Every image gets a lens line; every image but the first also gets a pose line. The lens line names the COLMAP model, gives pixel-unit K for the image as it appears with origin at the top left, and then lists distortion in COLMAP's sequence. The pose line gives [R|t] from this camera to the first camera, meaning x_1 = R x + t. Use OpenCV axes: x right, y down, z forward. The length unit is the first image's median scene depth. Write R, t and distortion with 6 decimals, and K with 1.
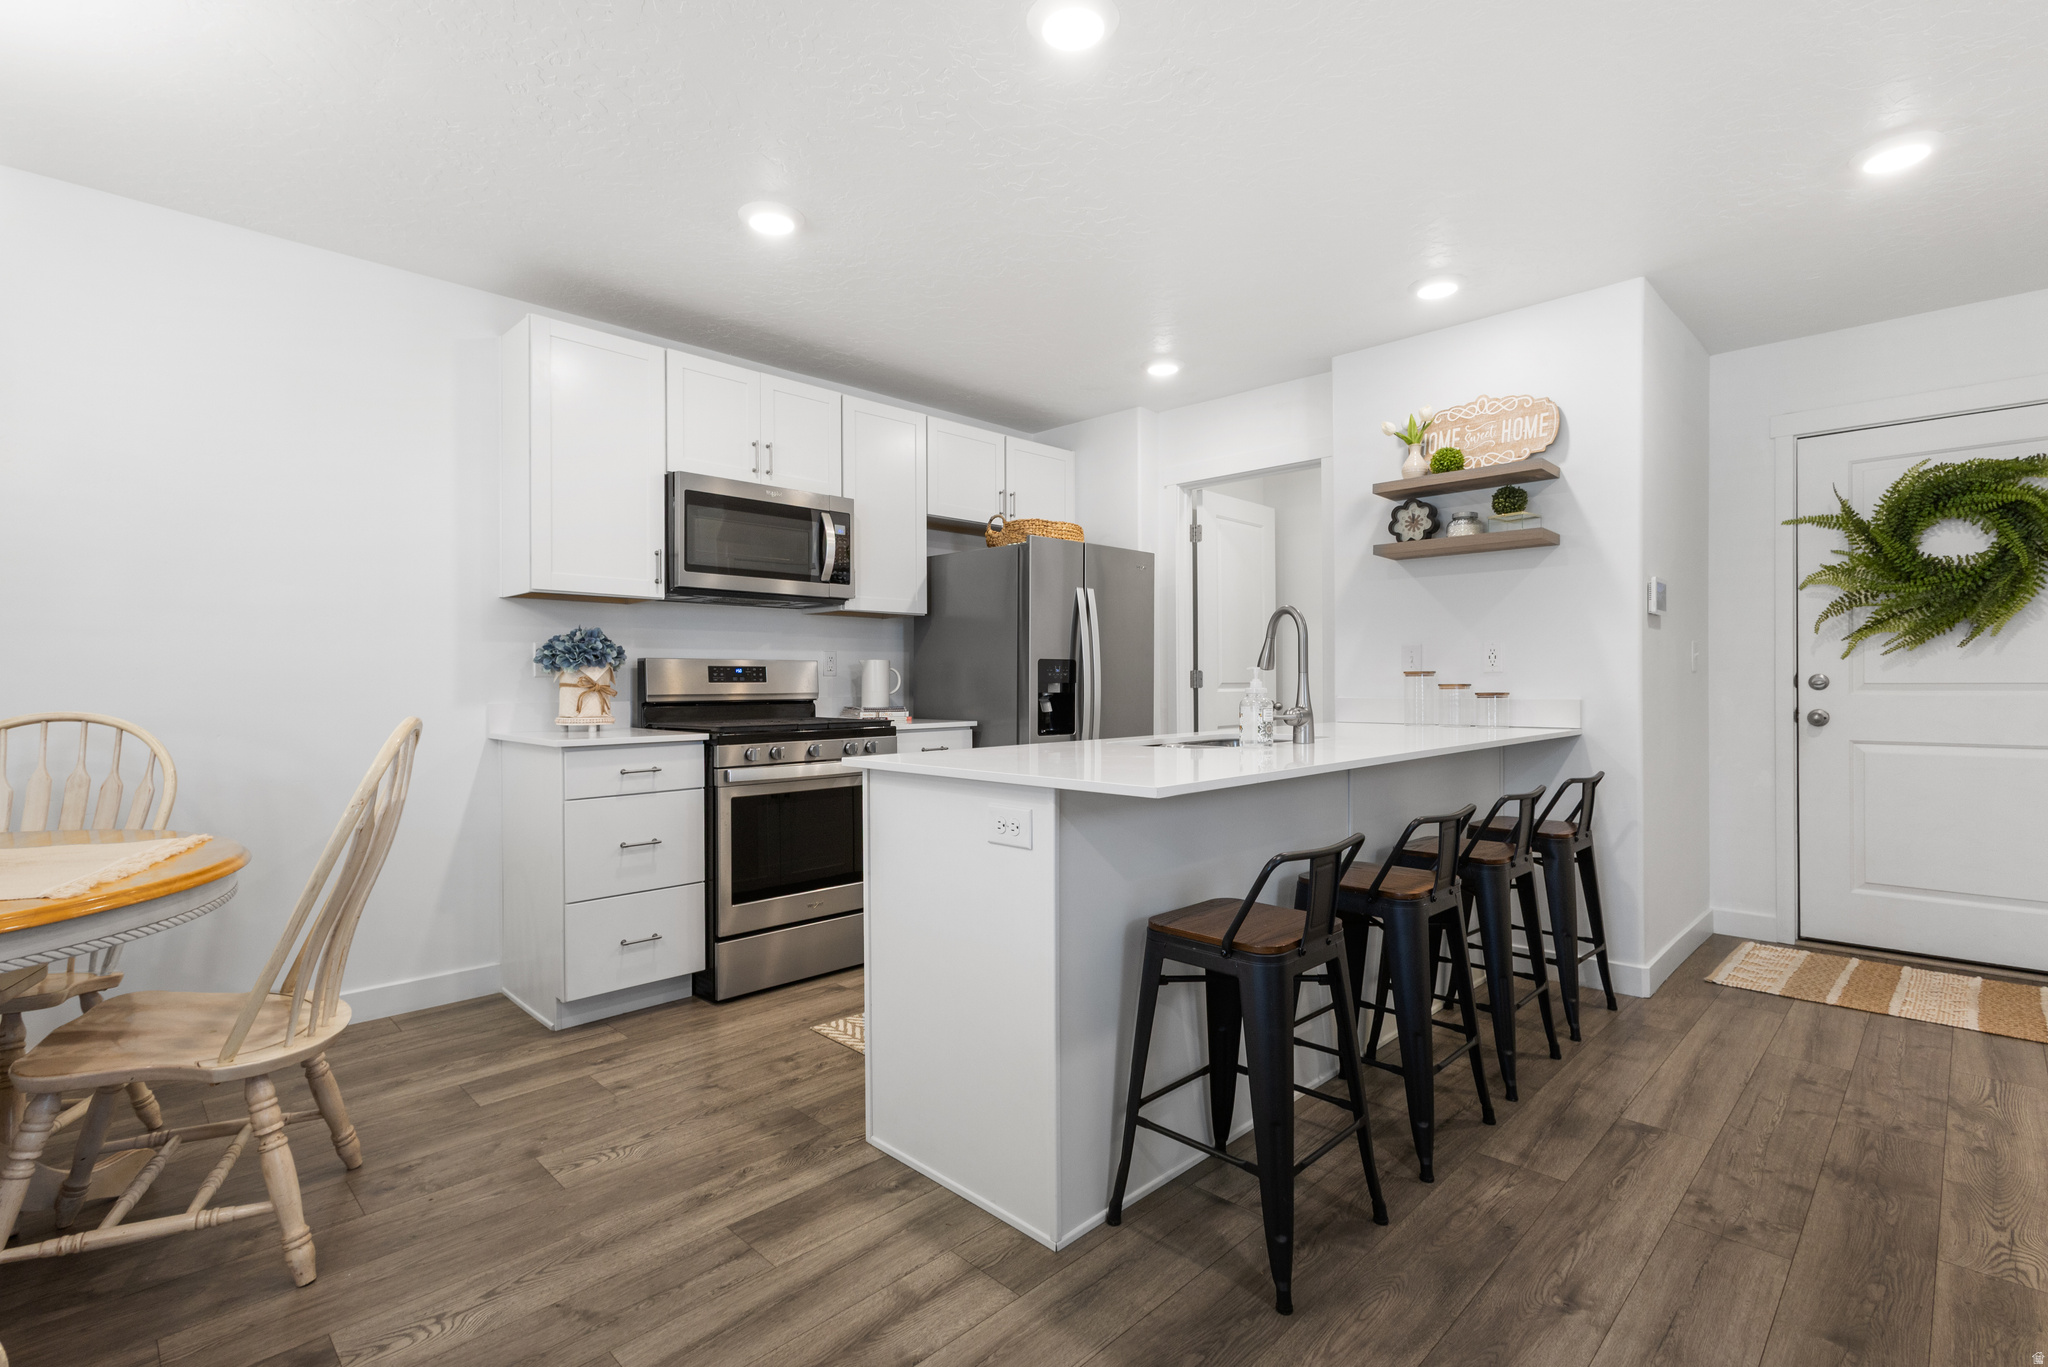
lens RADIAL K [[952.8, 0, 1024.1], [0, 952.8, 682.4], [0, 0, 1]] dist [0.008567, -0.001740]
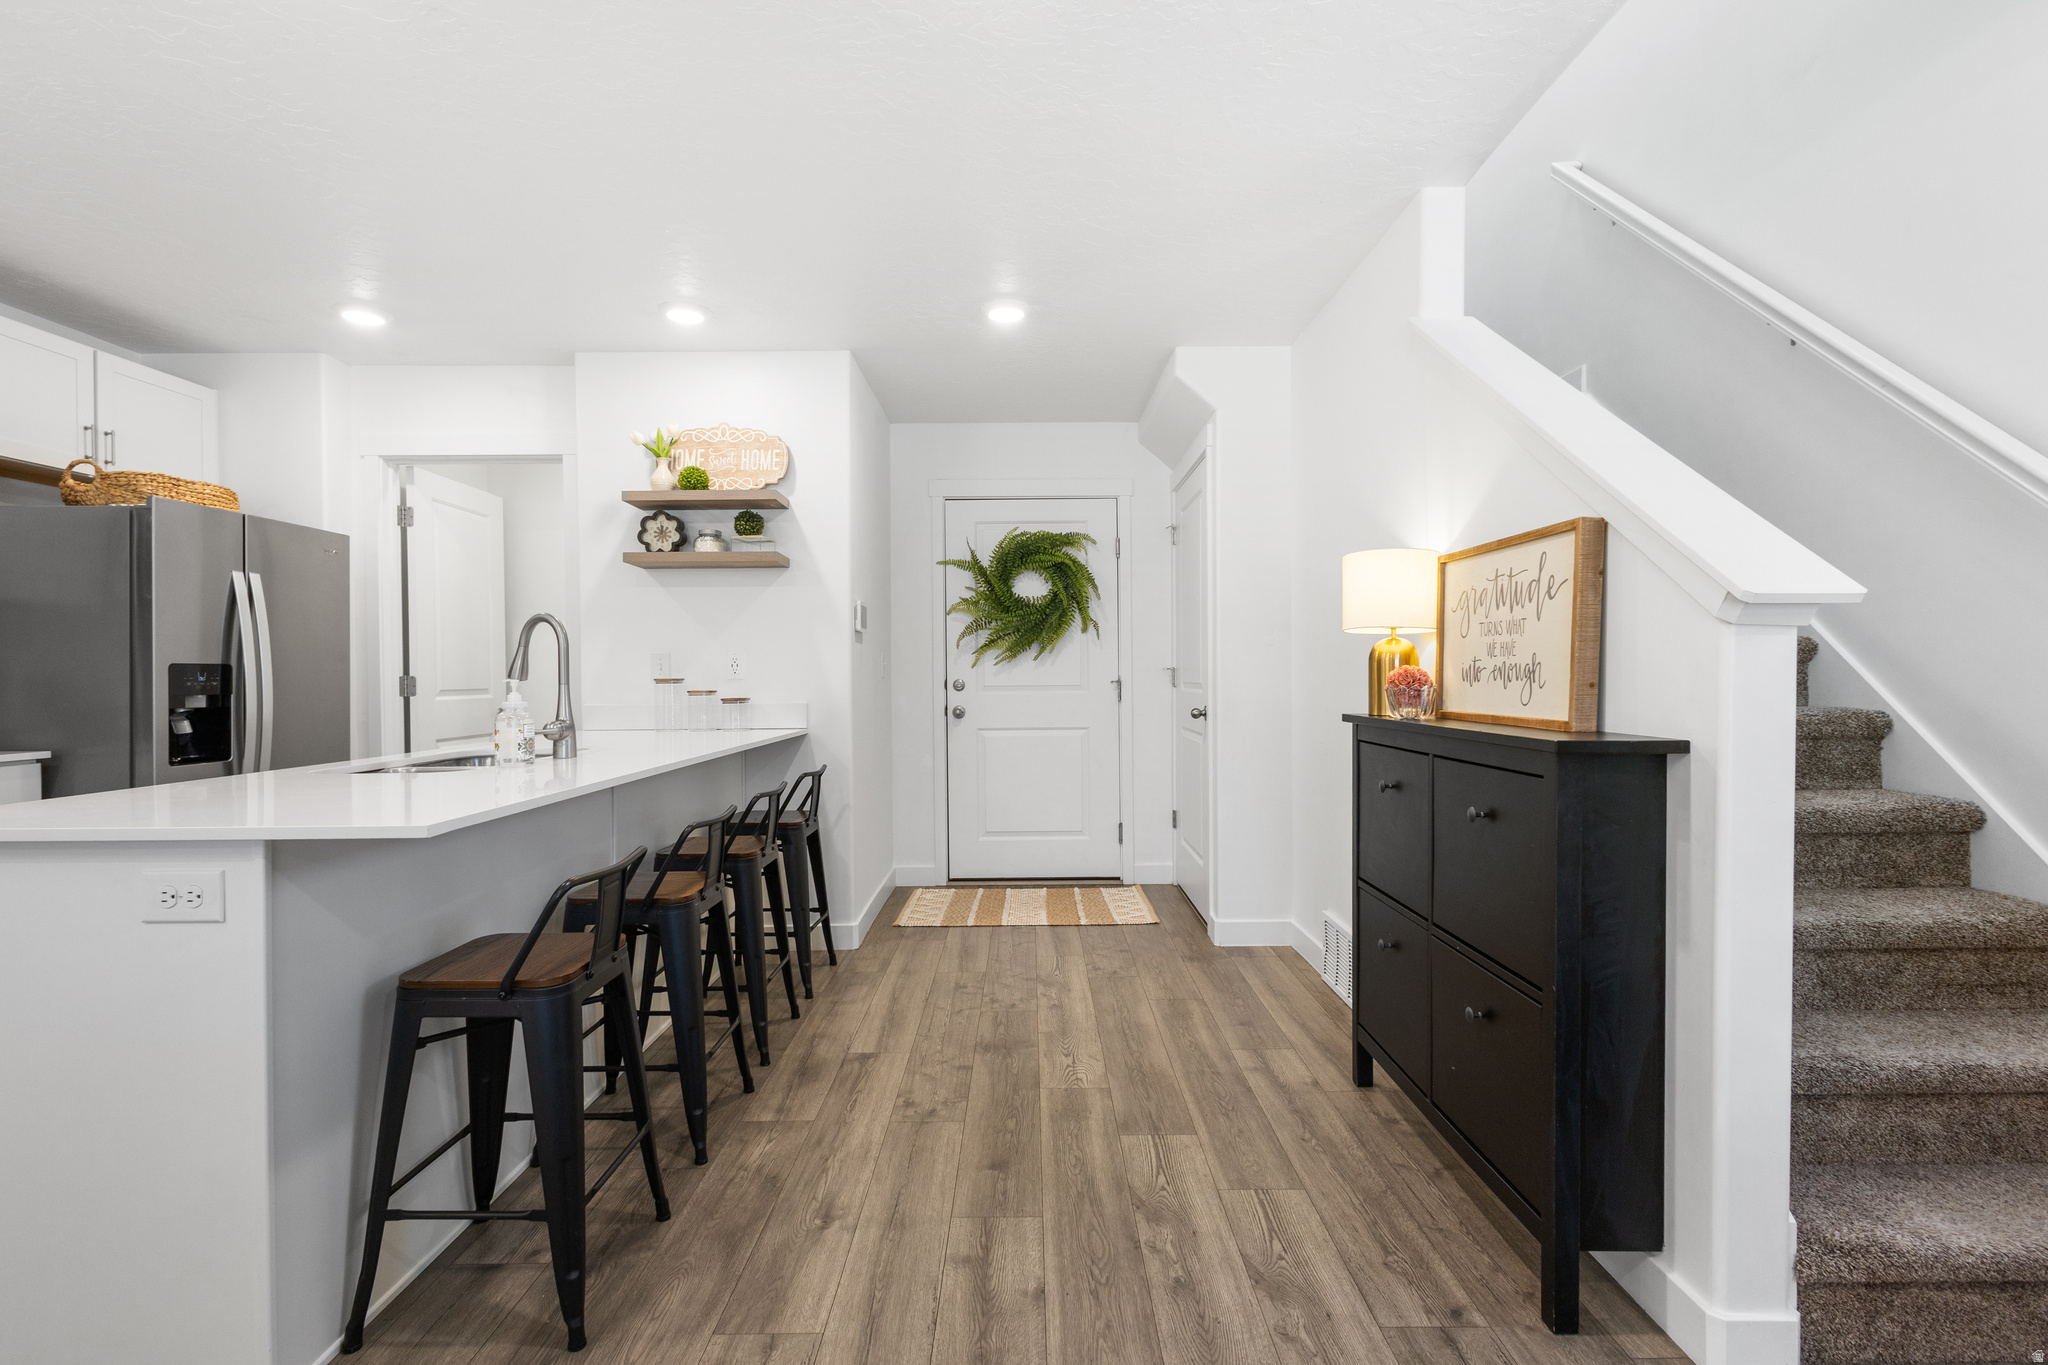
lens RADIAL K [[952.8, 0, 1023.4], [0, 952.8, 680.6], [0, 0, 1]] dist [0.008567, -0.001740]
pose [[0.712119, -0.005555, 0.702037, -0.040723], [0.005370, 0.999983, 0.002466, -0.010514], [-0.702038, 0.002014, 0.712136, -0.007260]]
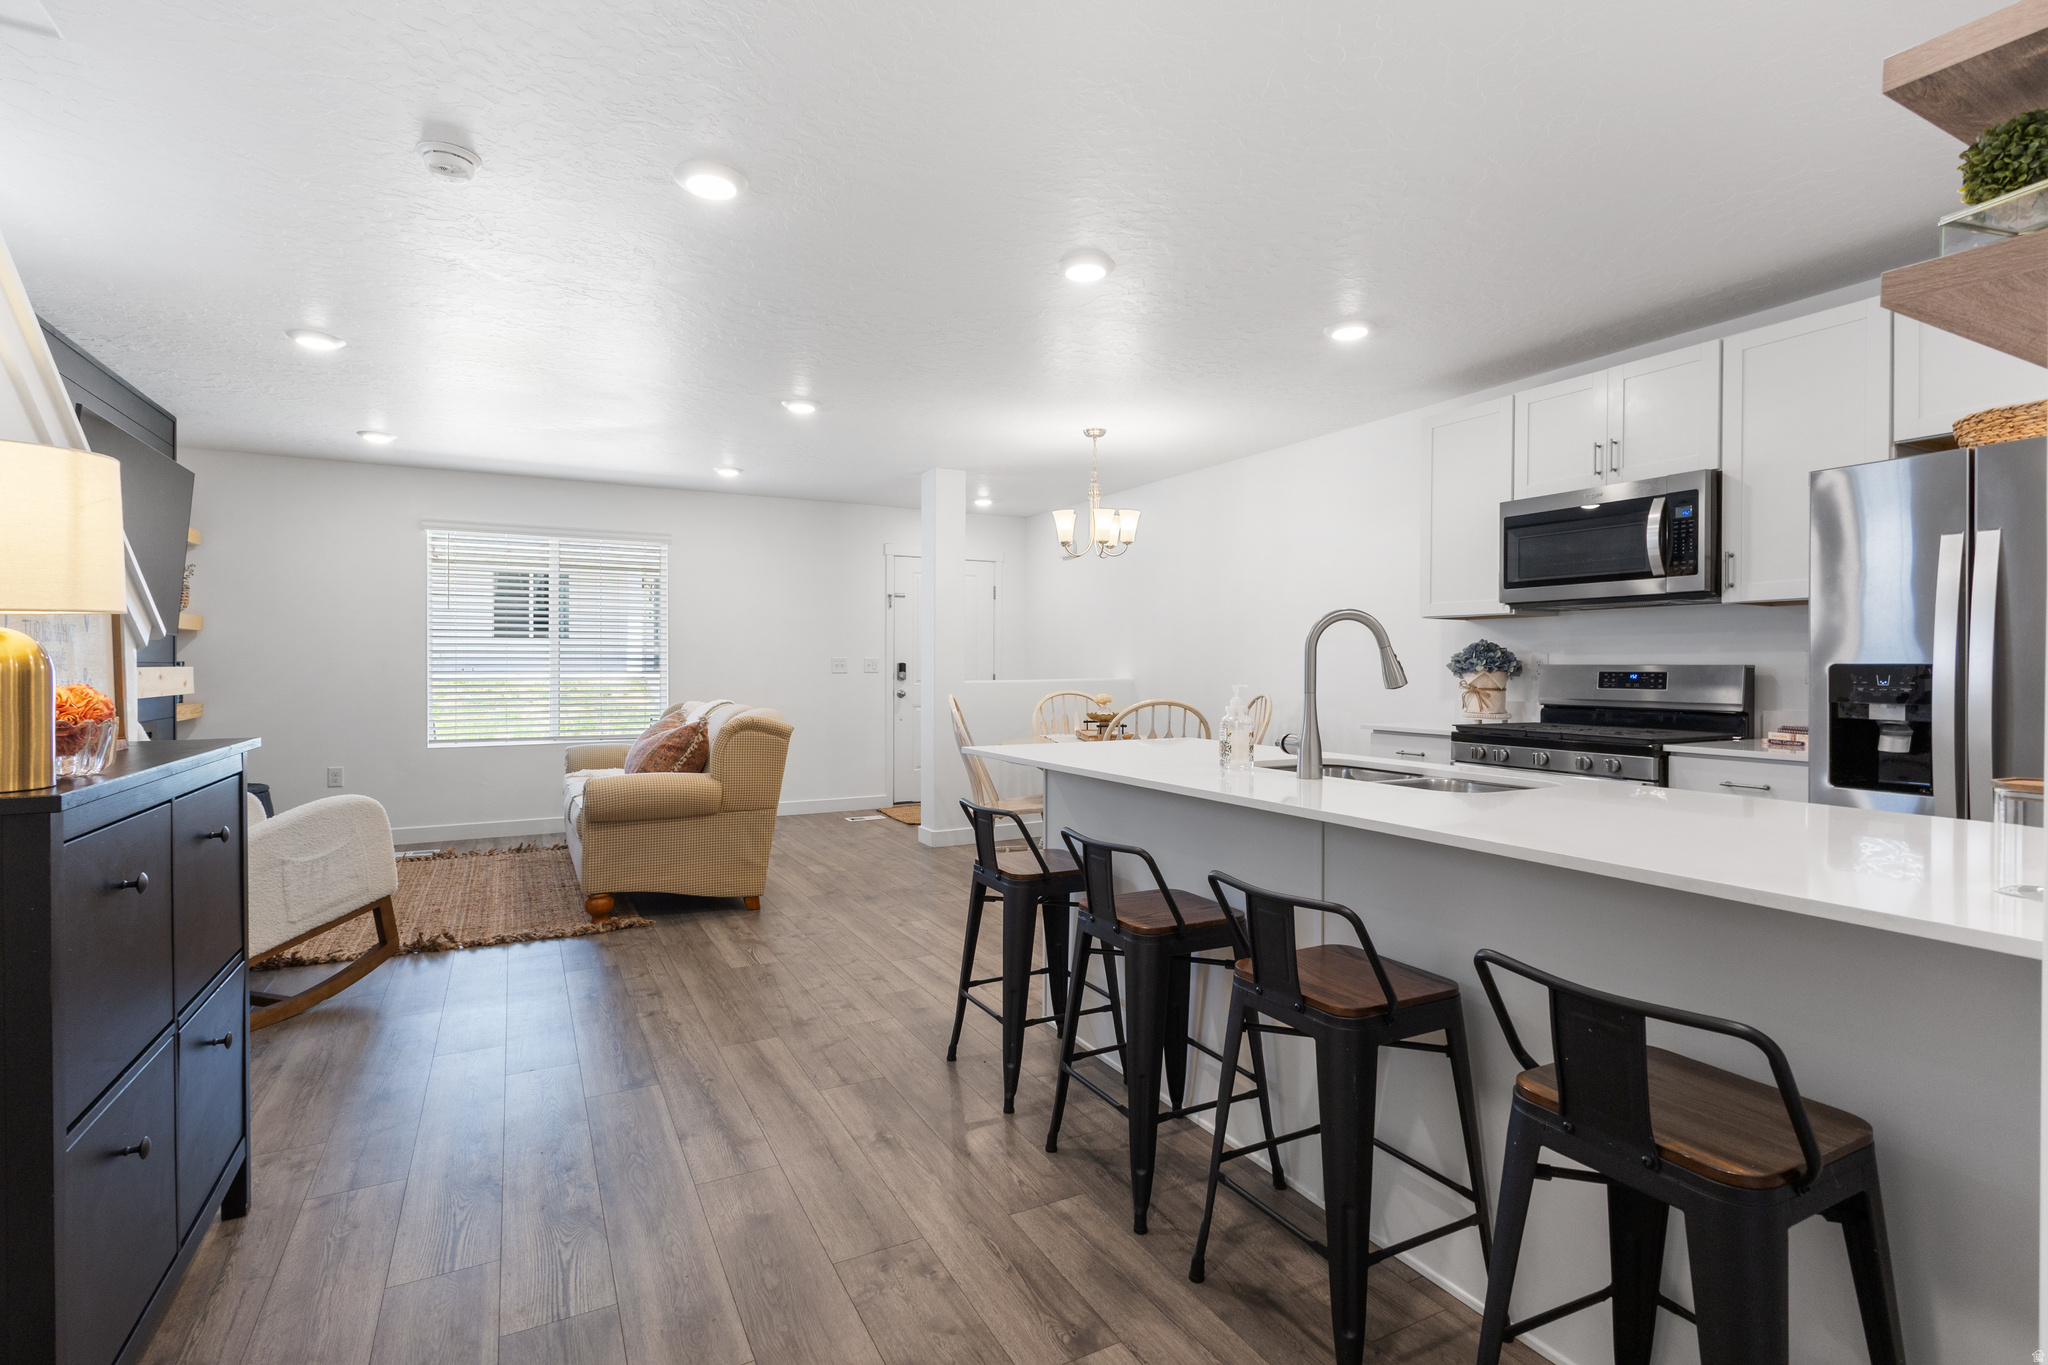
lens RADIAL K [[952.8, 0, 1022.5], [0, 952.8, 673.1], [0, 0, 1]] dist [0.008567, -0.001740]
pose [[-0.293424, 0.010593, -0.955924, 0.895002], [-0.002544, 0.999926, 0.011861, -0.028503], [0.955979, 0.005912, -0.293375, 0.776470]]
